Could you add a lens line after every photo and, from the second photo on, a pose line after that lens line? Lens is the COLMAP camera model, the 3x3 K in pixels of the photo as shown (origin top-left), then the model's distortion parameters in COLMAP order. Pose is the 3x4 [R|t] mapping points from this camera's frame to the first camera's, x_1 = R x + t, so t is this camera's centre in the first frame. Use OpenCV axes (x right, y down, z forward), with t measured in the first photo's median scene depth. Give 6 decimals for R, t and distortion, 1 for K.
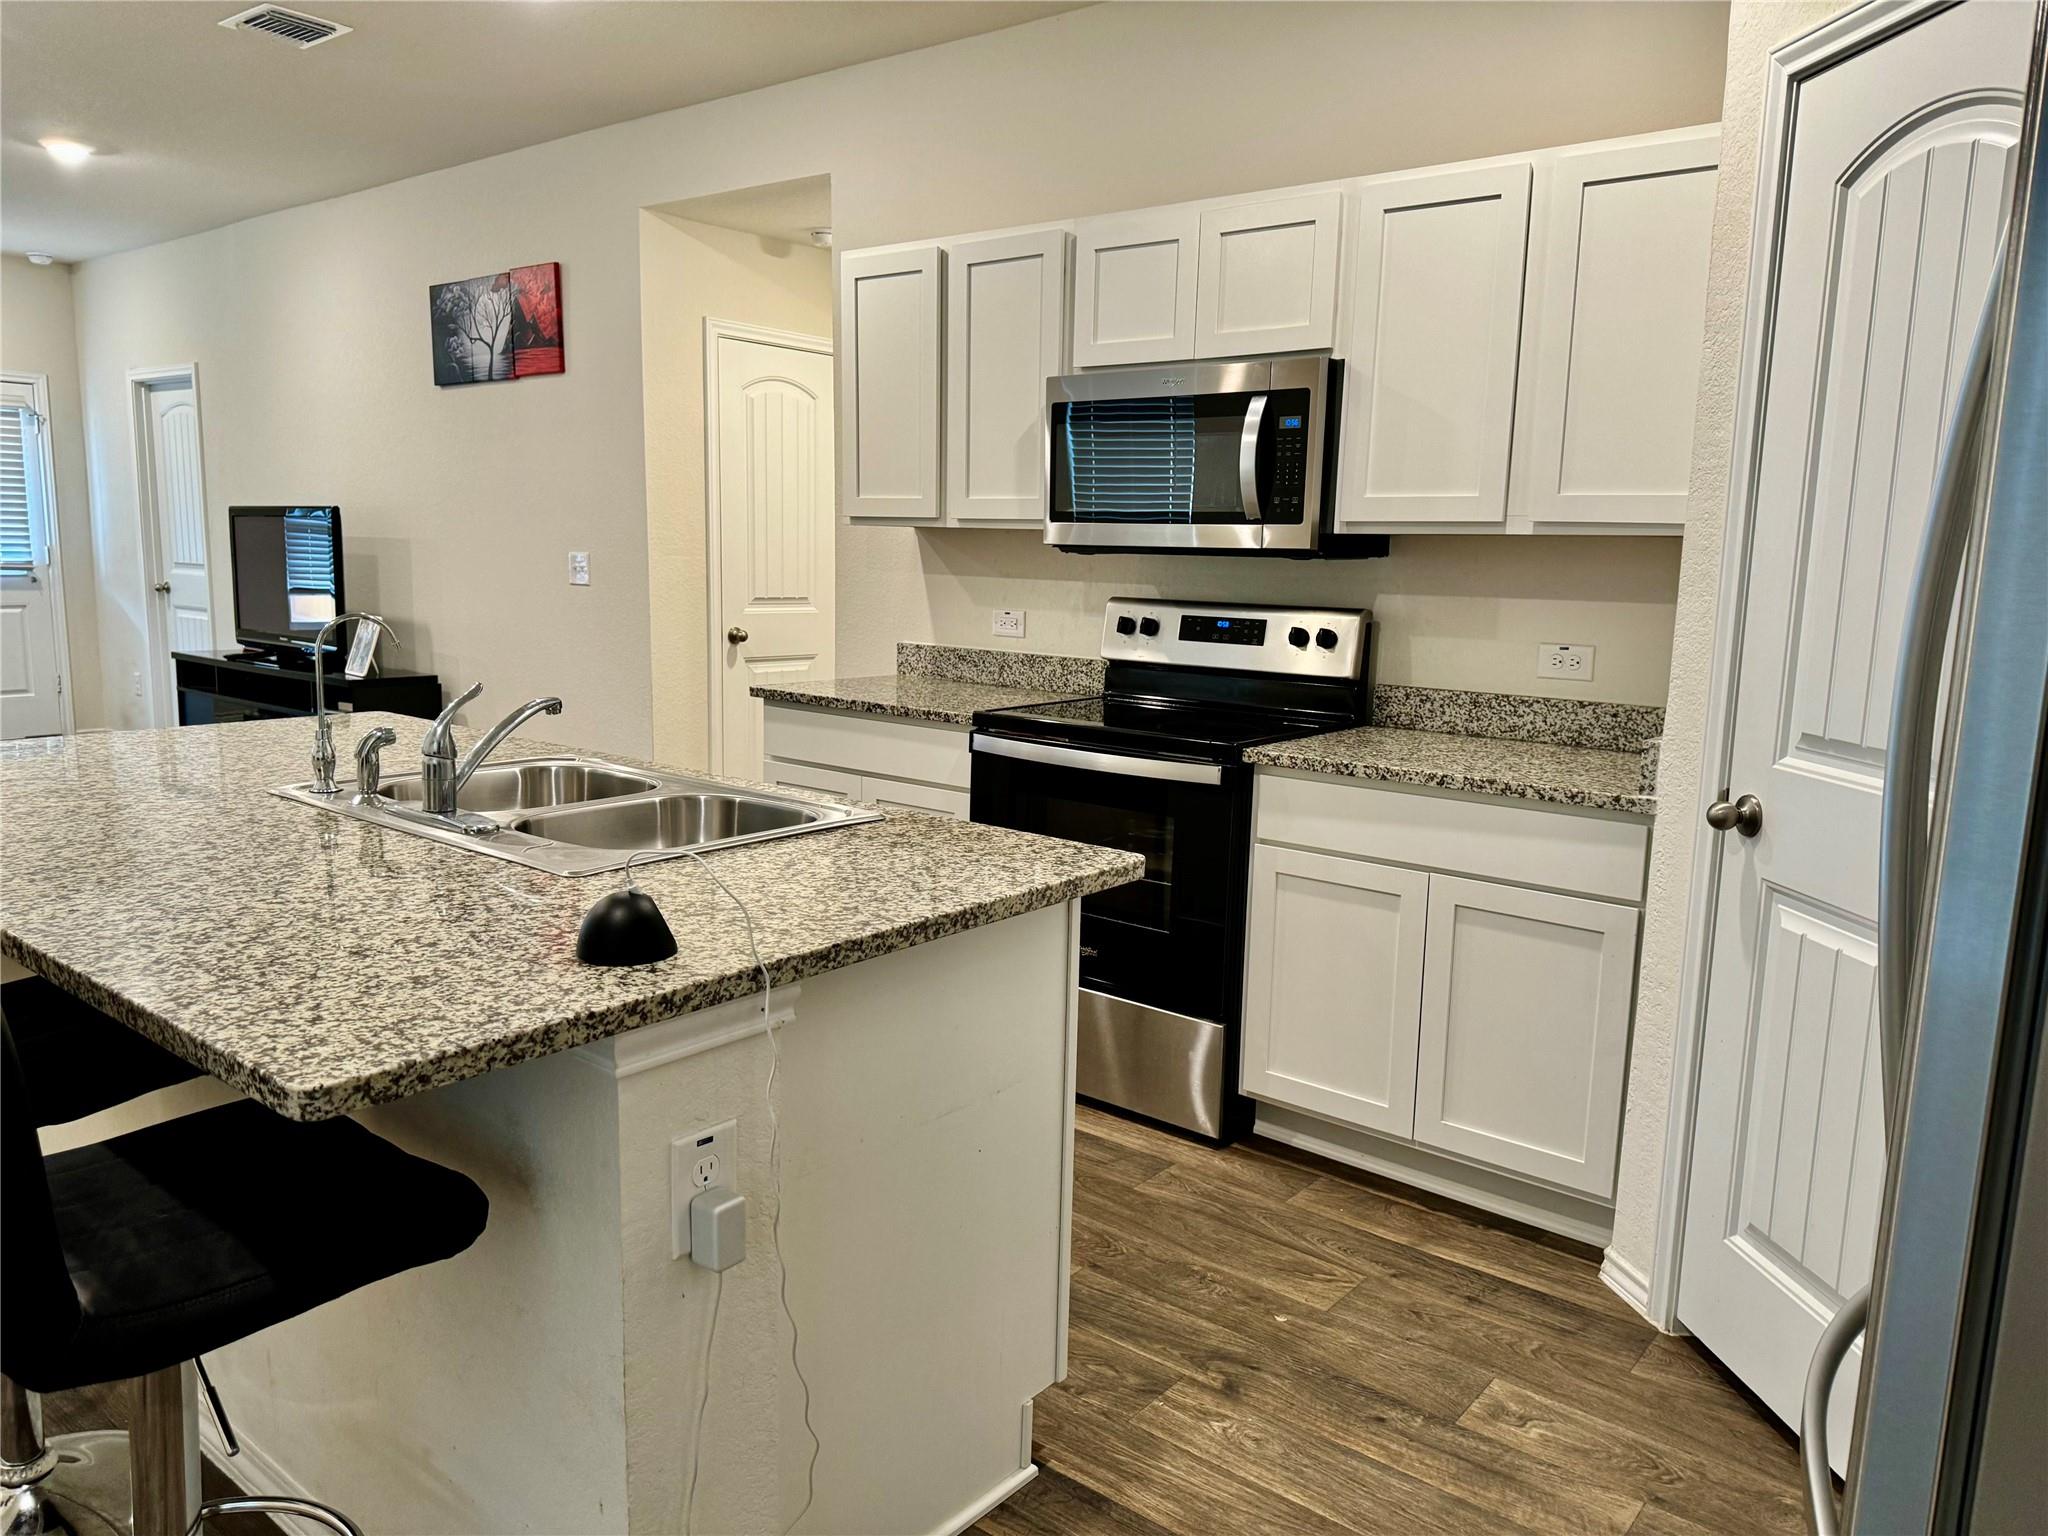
lens RADIAL K [[1426.9, 0, 1024.0], [0, 1426.9, 768.0], [0, 0, 1]] dist [-0.026363, 0.001735]
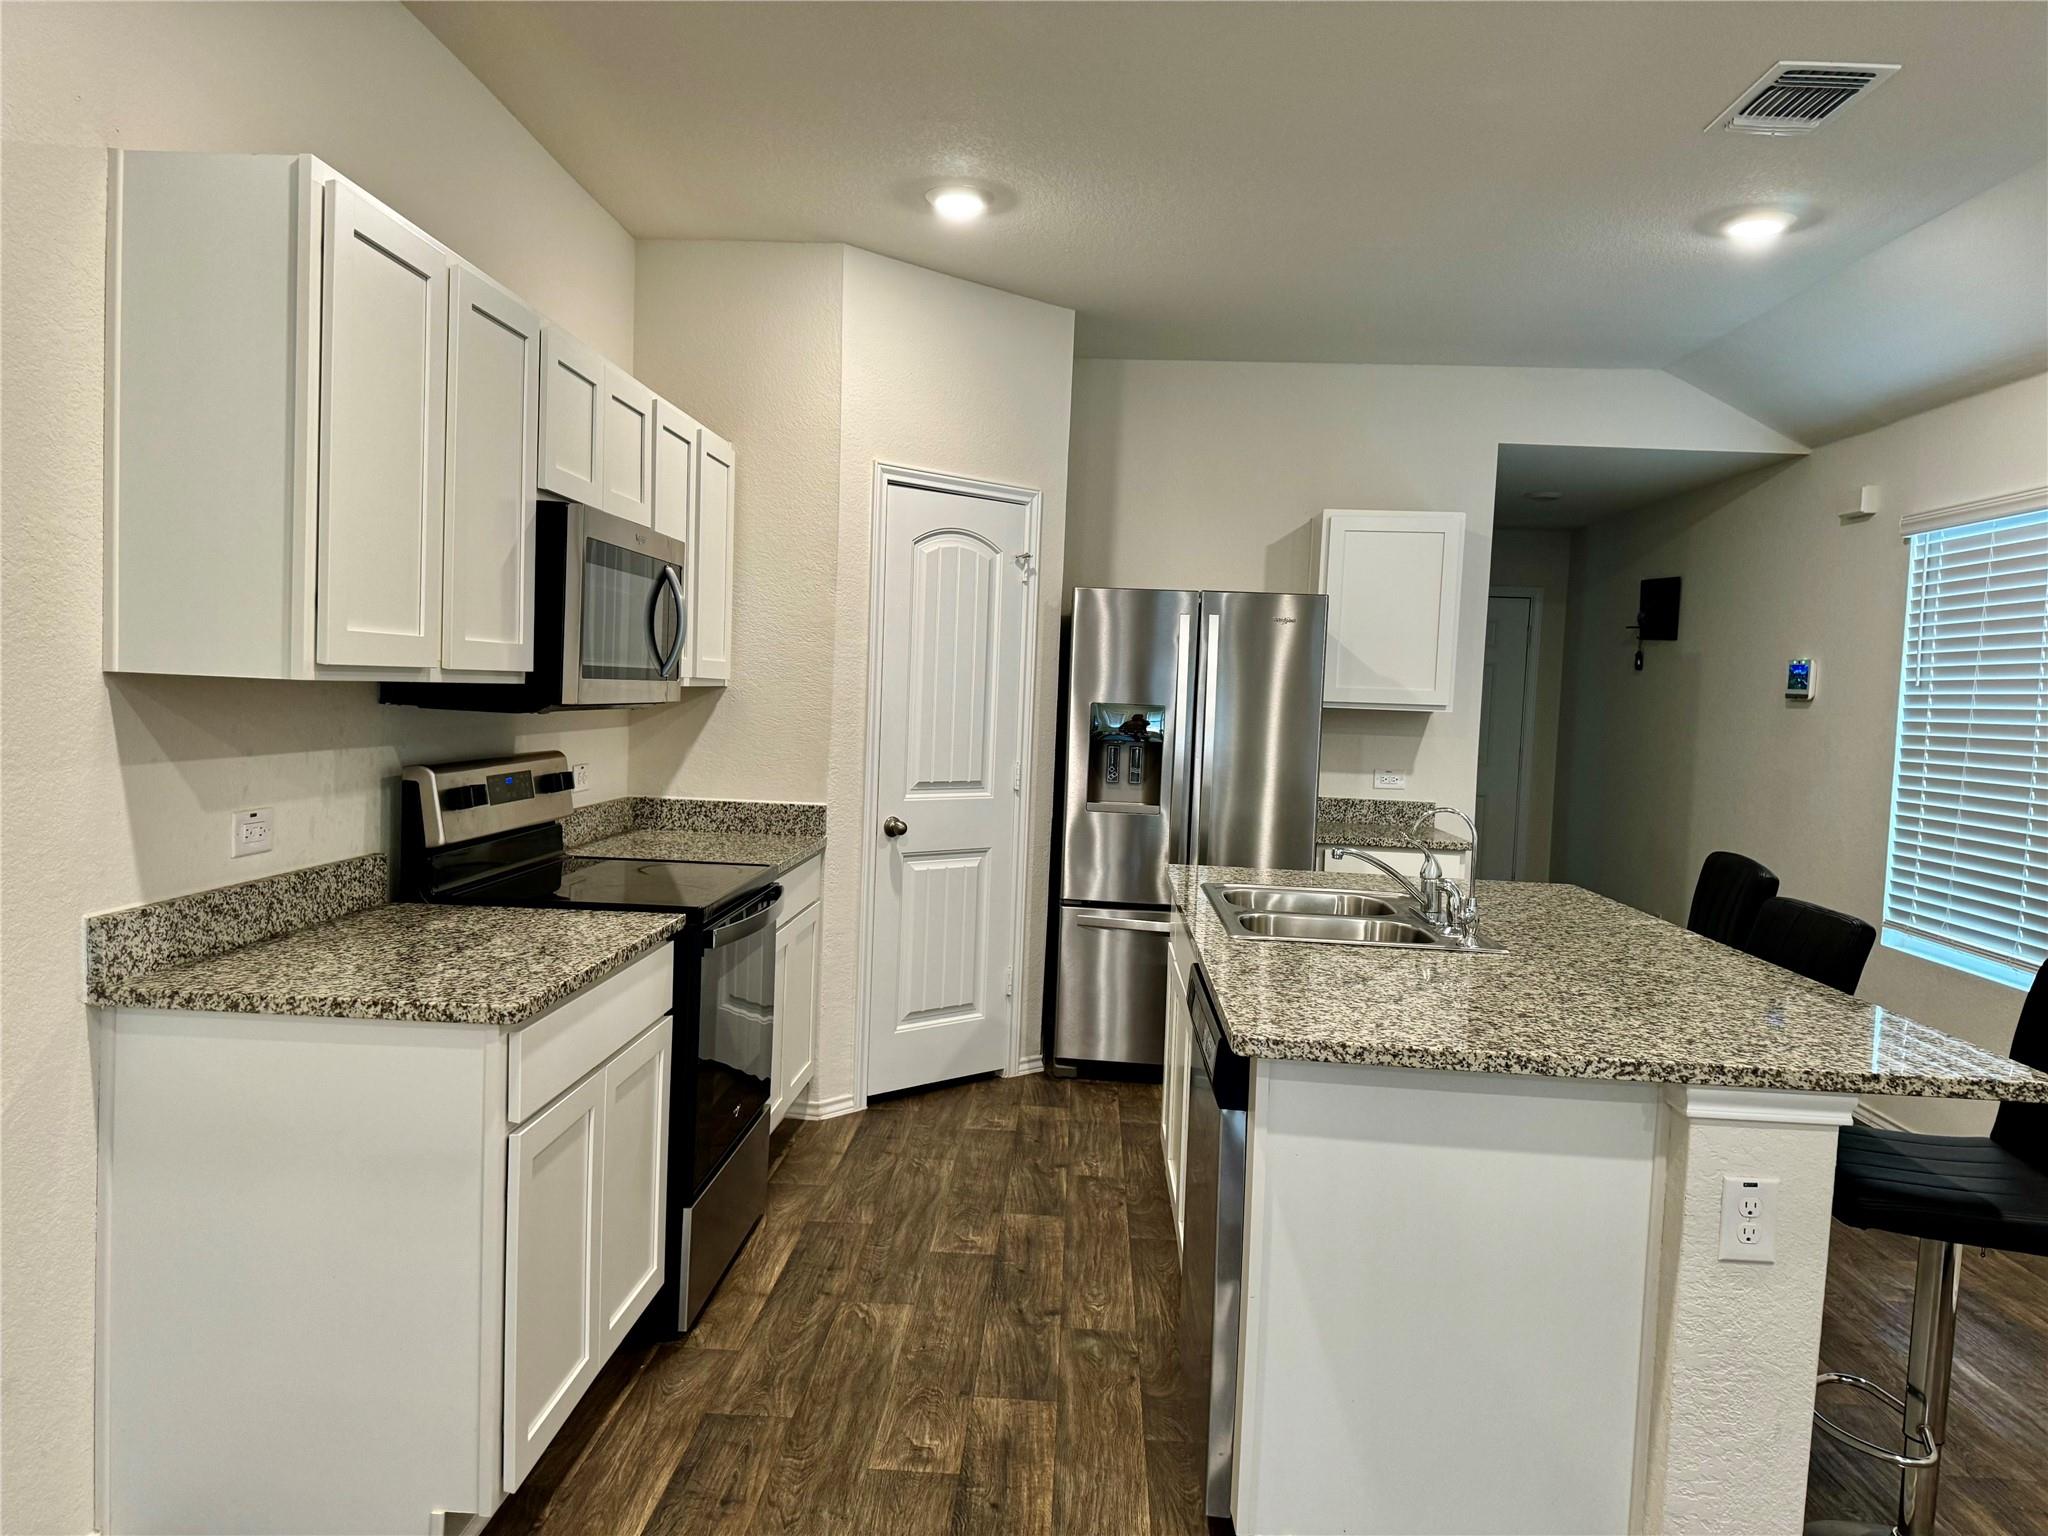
lens RADIAL K [[1426.4, 0, 1024.0], [0, 1426.4, 768.0], [0, 0, 1]] dist [0.131097, -0.164531]
pose [[-0.584756, -0.086600, 0.806573, -0.761985], [0.084627, 0.982348, 0.166827, -0.224418], [-0.806783, 0.165811, -0.567105, 1.204780]]
